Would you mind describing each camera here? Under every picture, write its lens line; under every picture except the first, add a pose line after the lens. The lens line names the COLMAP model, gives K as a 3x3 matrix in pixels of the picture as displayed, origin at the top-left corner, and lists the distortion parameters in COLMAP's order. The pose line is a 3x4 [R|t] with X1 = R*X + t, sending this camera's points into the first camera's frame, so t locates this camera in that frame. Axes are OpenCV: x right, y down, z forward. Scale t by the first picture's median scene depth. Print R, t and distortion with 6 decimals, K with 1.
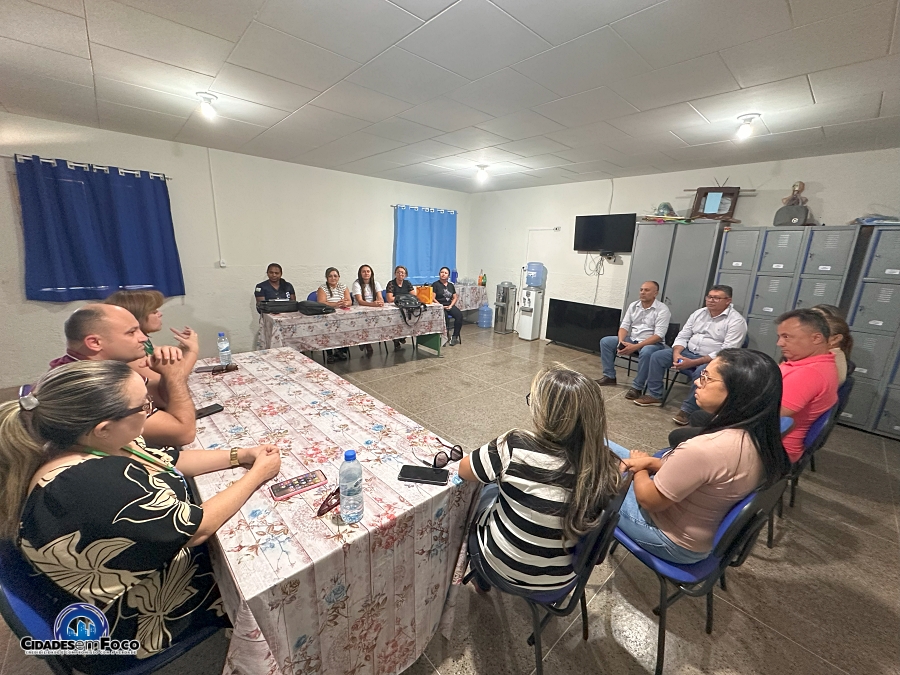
lens RADIAL K [[360.7, 0, 445.7], [0, 360.7, 333.8], [0, 0, 1]] dist [-0.003885, 0.001035]
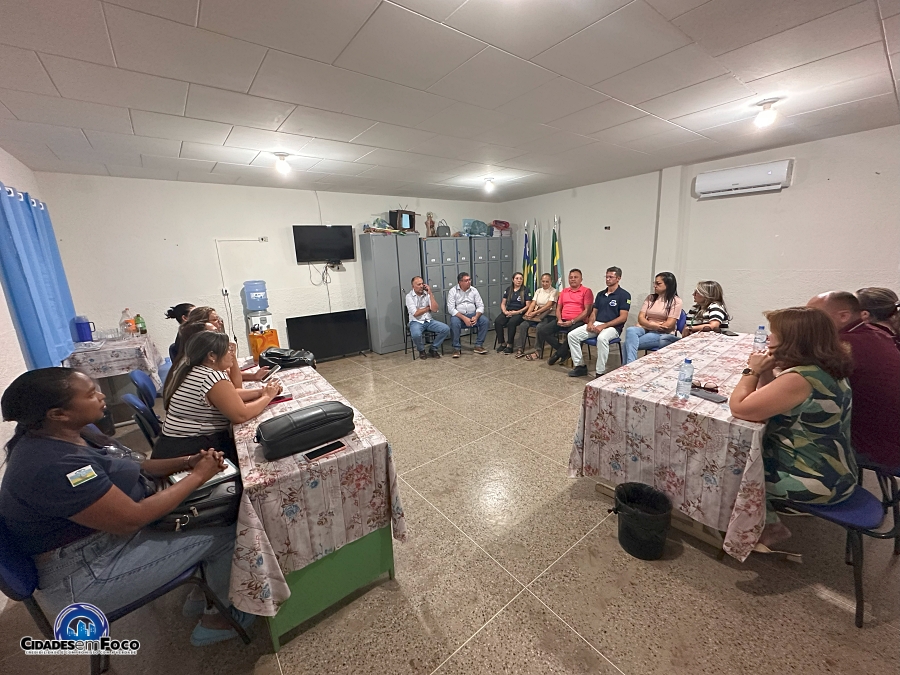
lens RADIAL K [[360.7, 0, 445.4], [0, 360.7, 337.6], [0, 0, 1]] dist [-0.003885, 0.001035]
pose [[0.060928, -0.260477, 0.963556, -1.228068], [0.283531, 0.930100, 0.233504, -0.341732], [-0.957026, 0.258971, 0.130523, 1.205177]]
